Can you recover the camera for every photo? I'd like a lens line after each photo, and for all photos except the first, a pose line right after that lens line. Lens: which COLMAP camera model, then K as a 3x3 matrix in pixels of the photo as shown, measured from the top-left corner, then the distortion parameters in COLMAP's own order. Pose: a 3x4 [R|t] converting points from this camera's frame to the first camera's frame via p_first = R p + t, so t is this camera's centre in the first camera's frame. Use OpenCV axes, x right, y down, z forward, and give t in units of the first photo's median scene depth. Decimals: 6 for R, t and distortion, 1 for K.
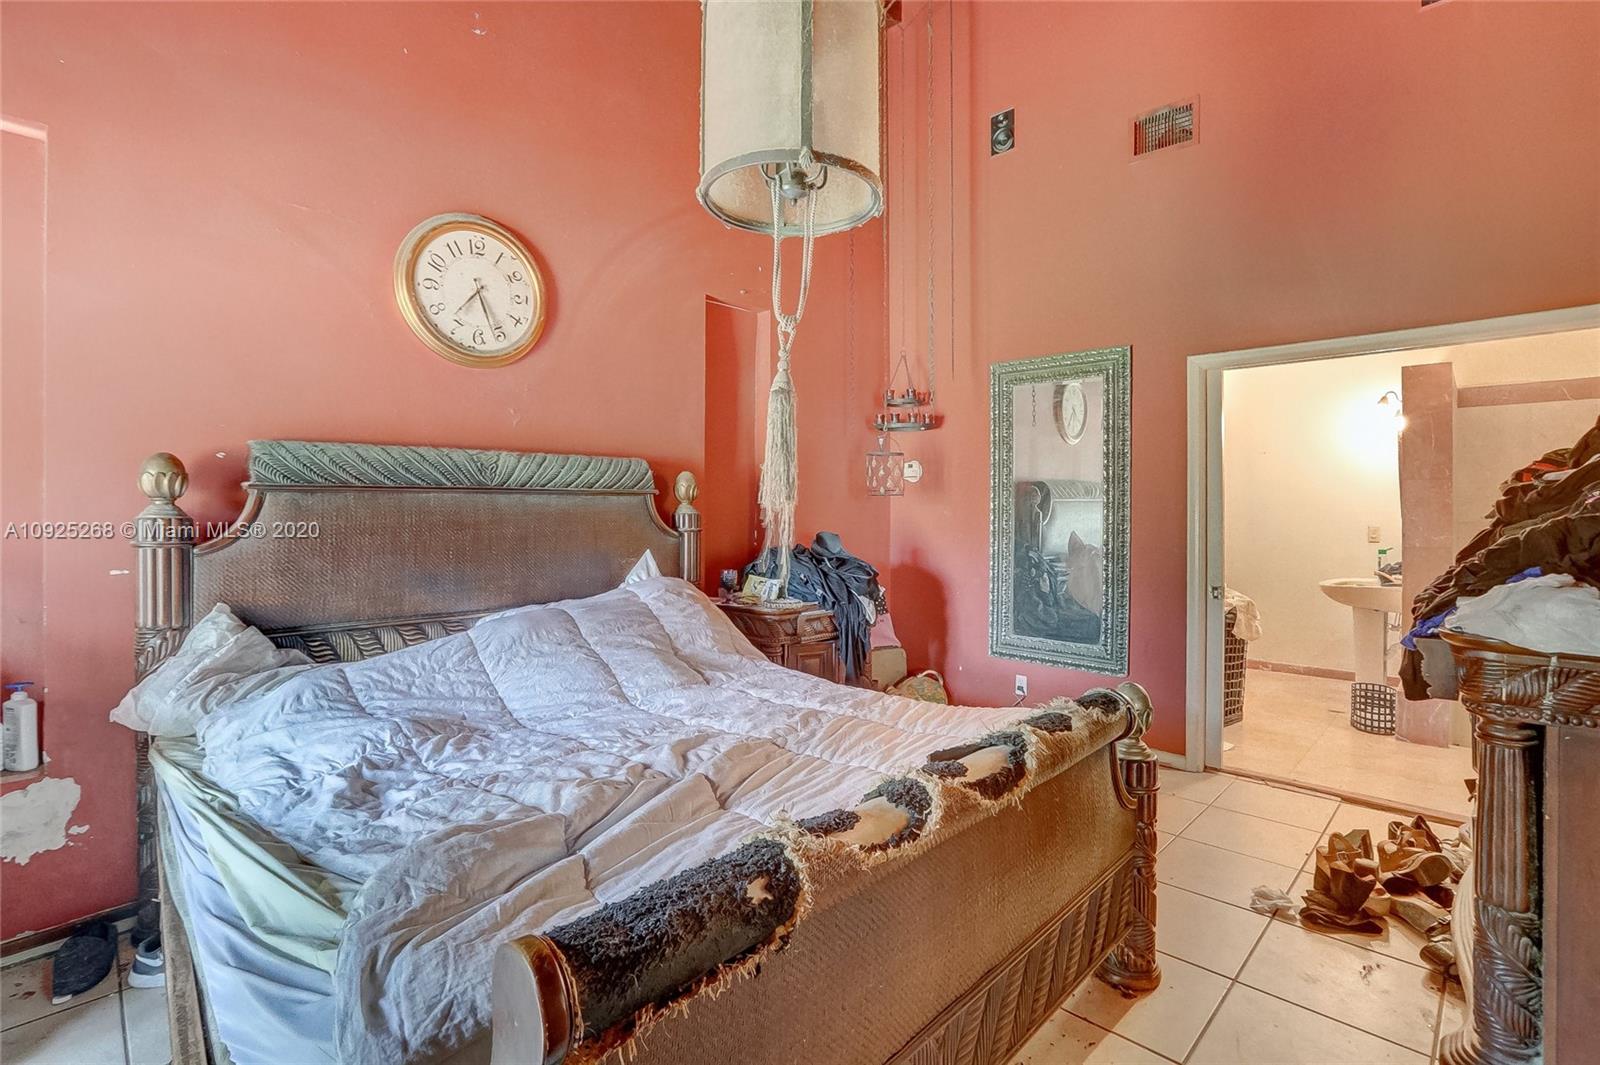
lens RADIAL K [[737.0, 0, 800.6], [0, 737.0, 521.9], [0, 0, 1]] dist [-0.031594, 0.002148]
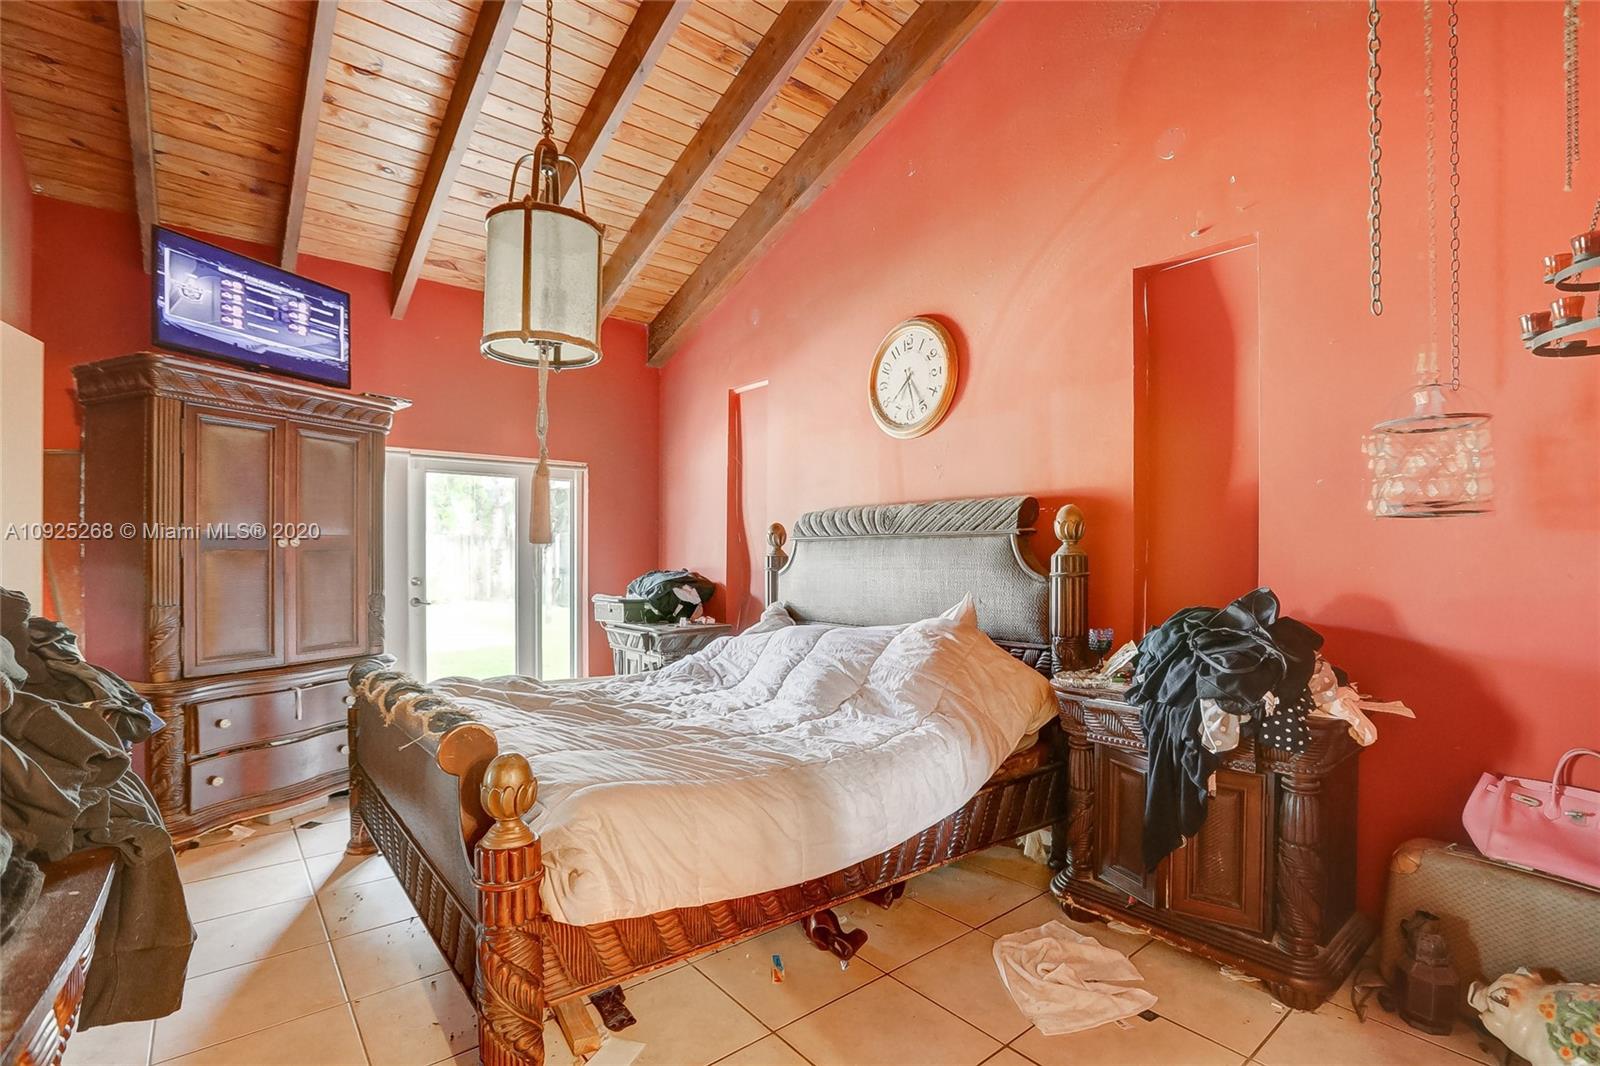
lens RADIAL K [[737.0, 0, 798.7], [0, 737.0, 549.0], [0, 0, 1]] dist [-0.031594, 0.002148]
pose [[-0.101592, -0.002050, -0.994824, 0.796310], [-0.006561, 0.999978, -0.001391, -0.018836], [0.994805, 0.006386, -0.101603, 0.896895]]
